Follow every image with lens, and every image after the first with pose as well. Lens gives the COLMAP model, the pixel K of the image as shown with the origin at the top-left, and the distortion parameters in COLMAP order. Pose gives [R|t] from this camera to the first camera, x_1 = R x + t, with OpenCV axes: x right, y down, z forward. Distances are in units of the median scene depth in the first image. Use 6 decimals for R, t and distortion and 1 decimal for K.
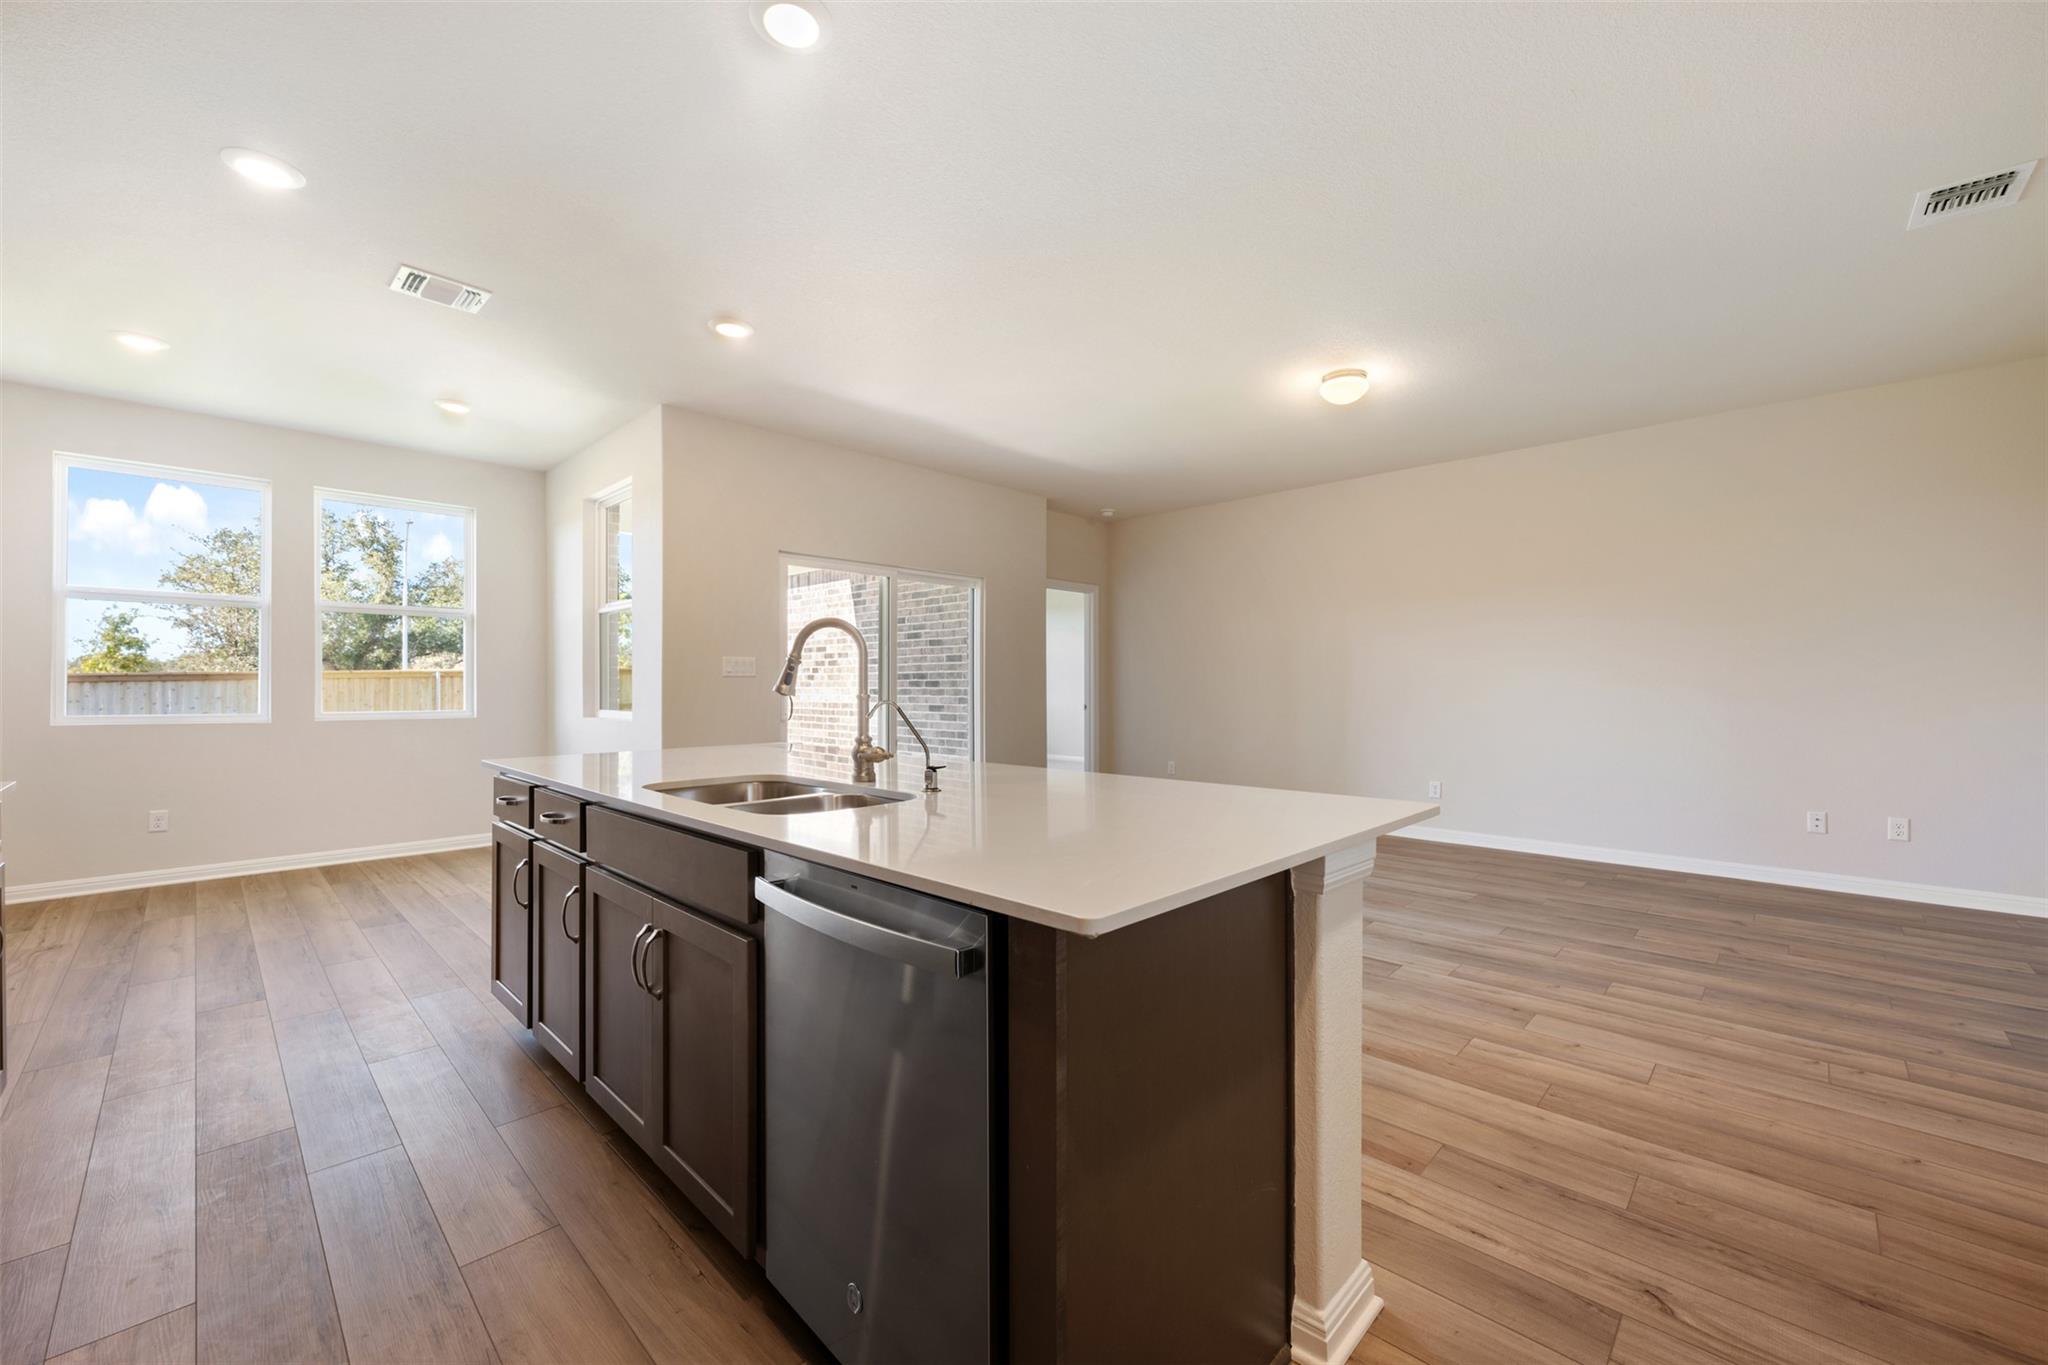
lens RADIAL K [[809.9, 0, 1021.2], [0, 809.9, 681.7], [0, 0, 1]] dist [-0.002694, 0.000116]
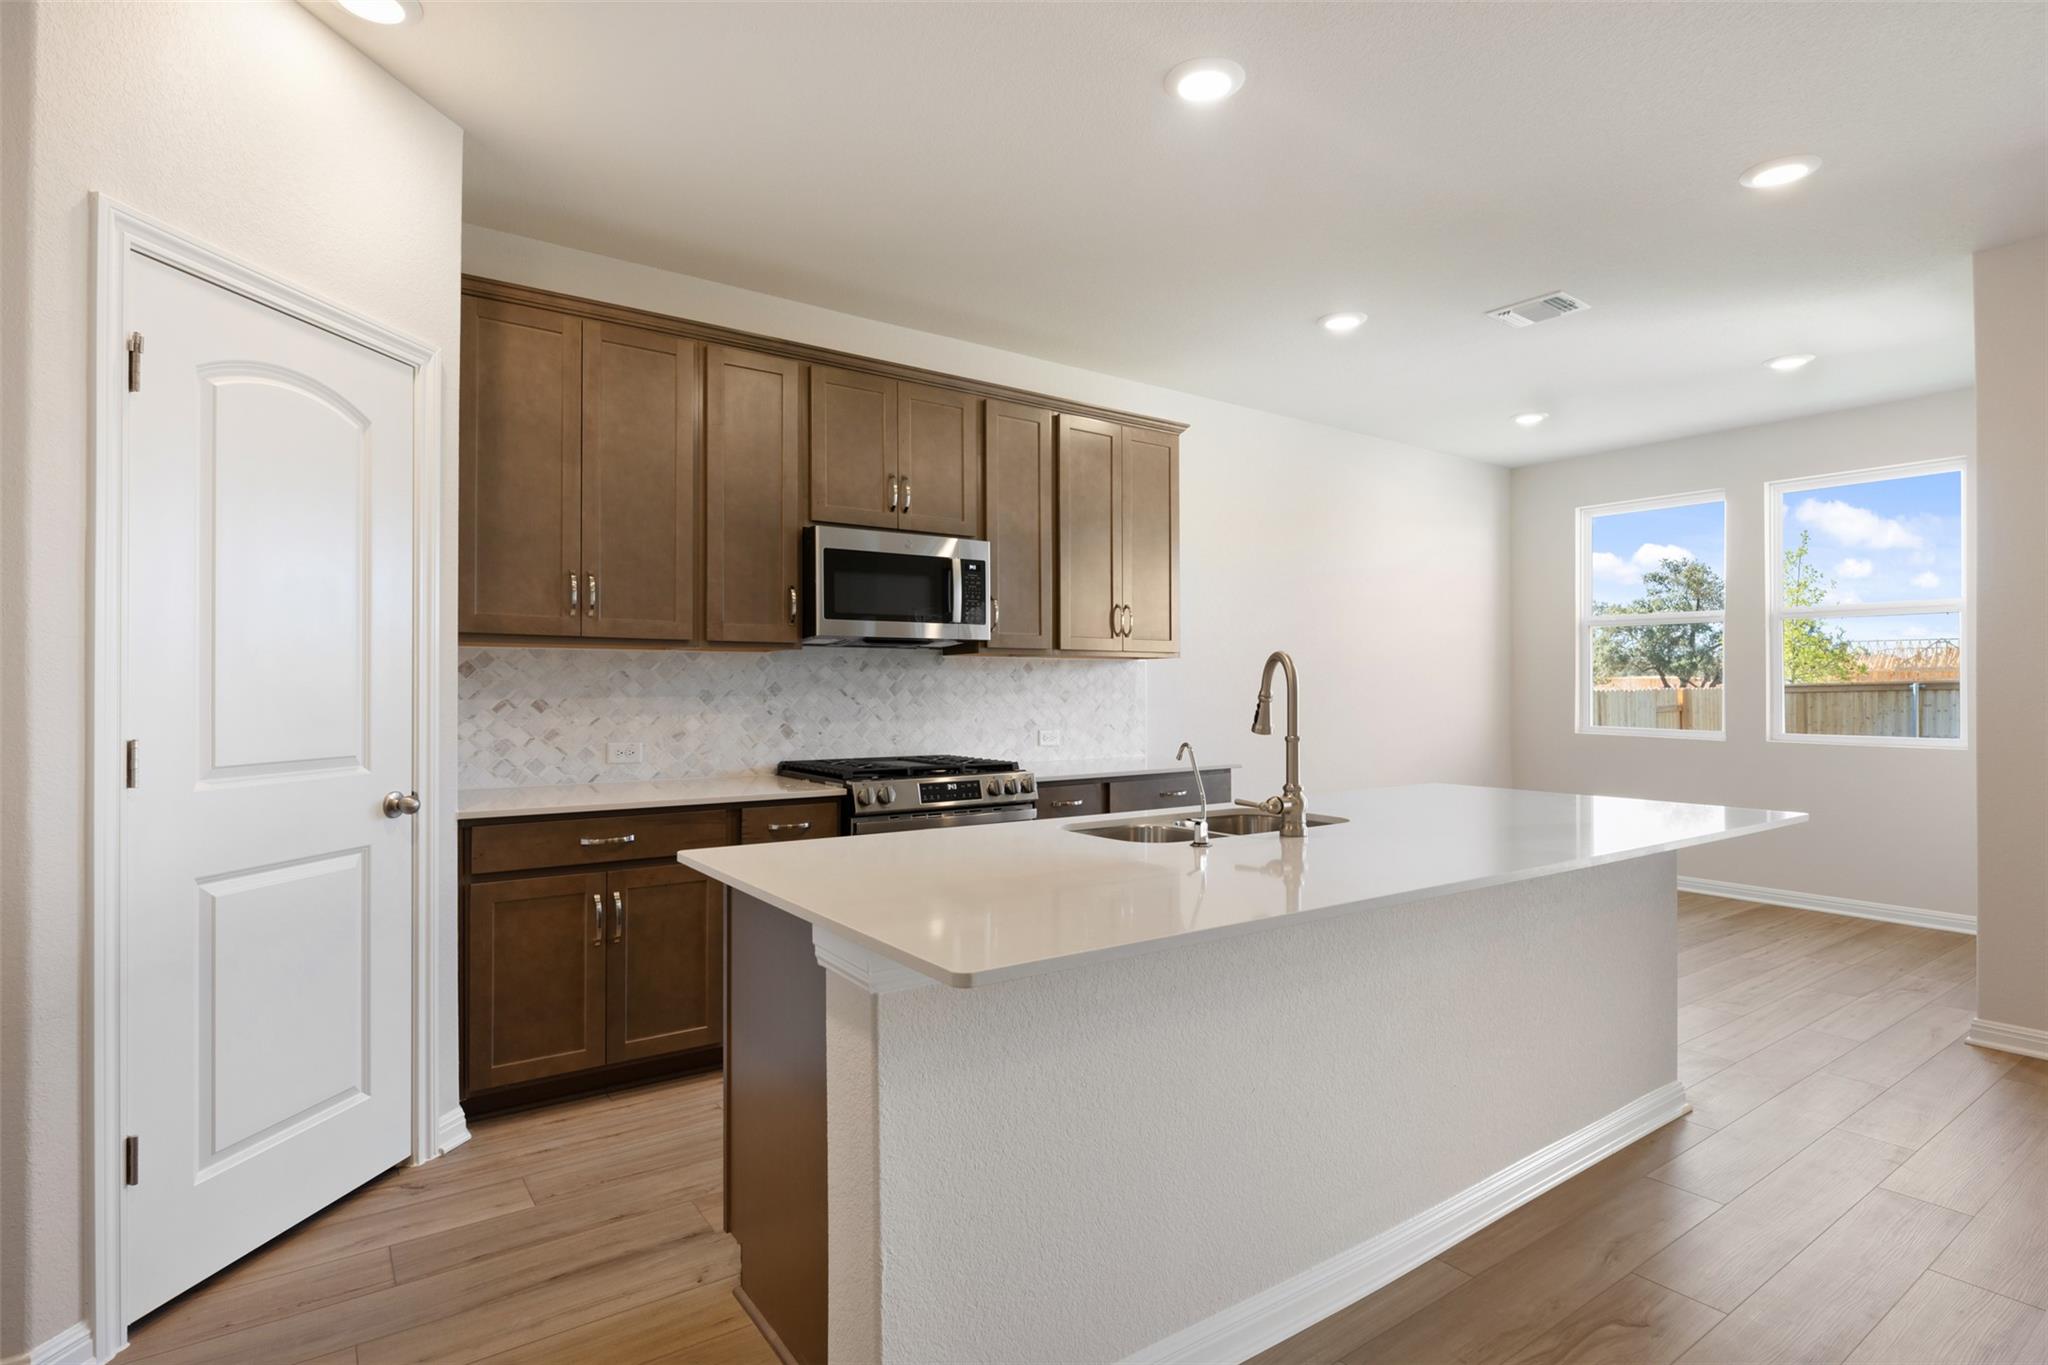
lens RADIAL K [[1021.4, 0, 1024.1], [0, 1021.4, 682.6], [0, 0, 1]] dist [-0.000647, -0.000133]
pose [[-0.178343, -0.002742, -0.983965, 0.555004], [0.003873, 0.999986, -0.003489, -0.023690], [0.983961, -0.004433, -0.178330, 0.532927]]
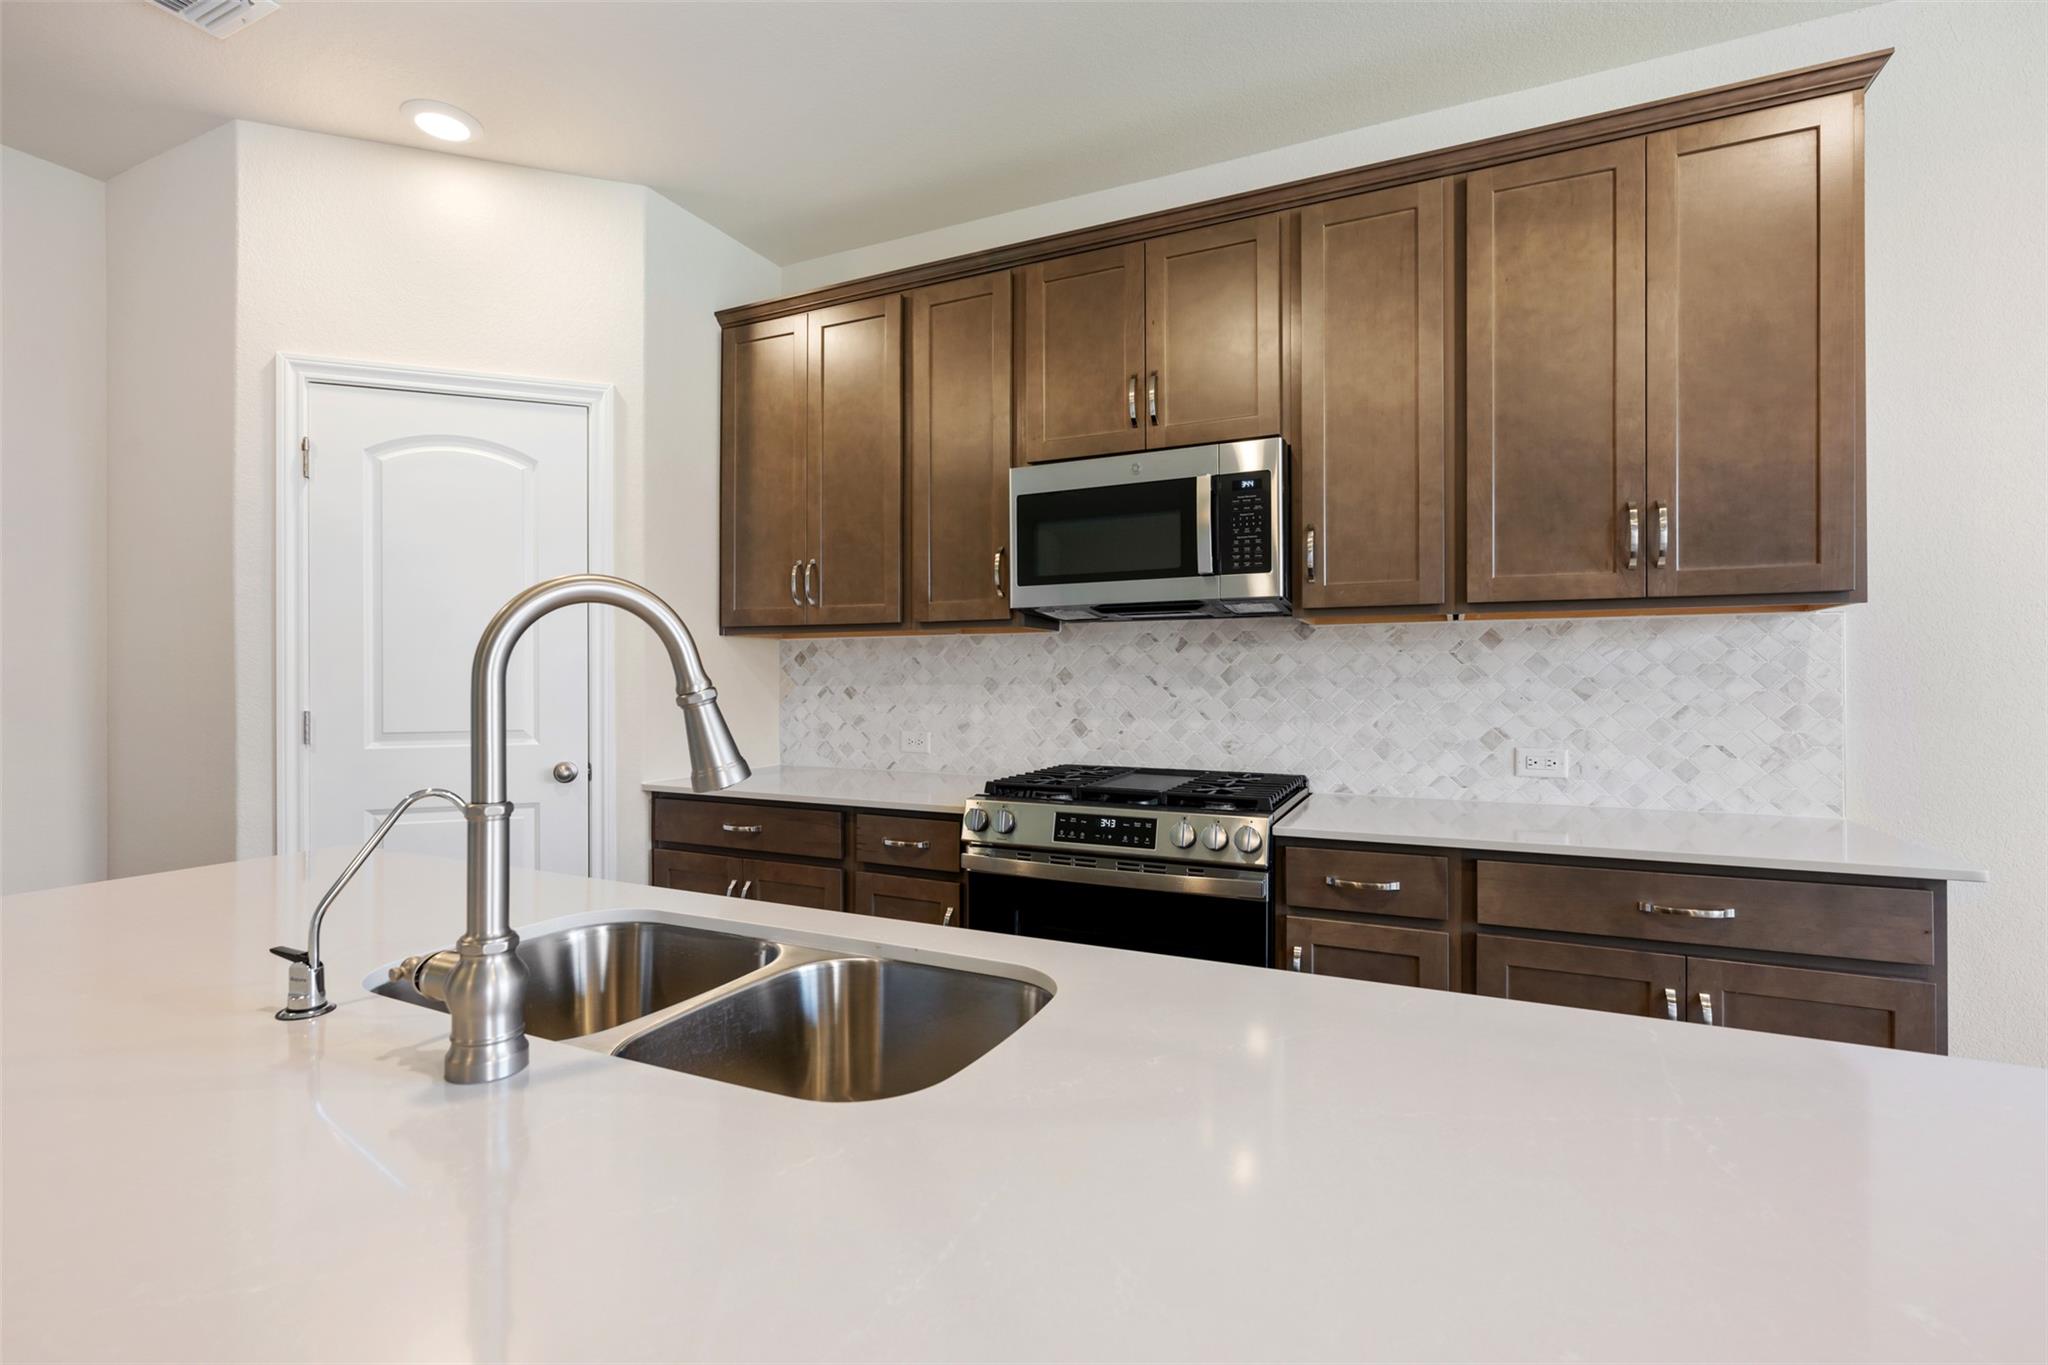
lens RADIAL K [[922.6, 0, 1020.6], [0, 922.6, 676.4], [0, 0, 1]] dist [-0.000863, -0.000623]
pose [[-0.946535, 0.005047, -0.322561, -0.164711], [0.006194, 0.999978, -0.002530, -0.019501], [0.322541, -0.004392, -0.946545, 0.831371]]
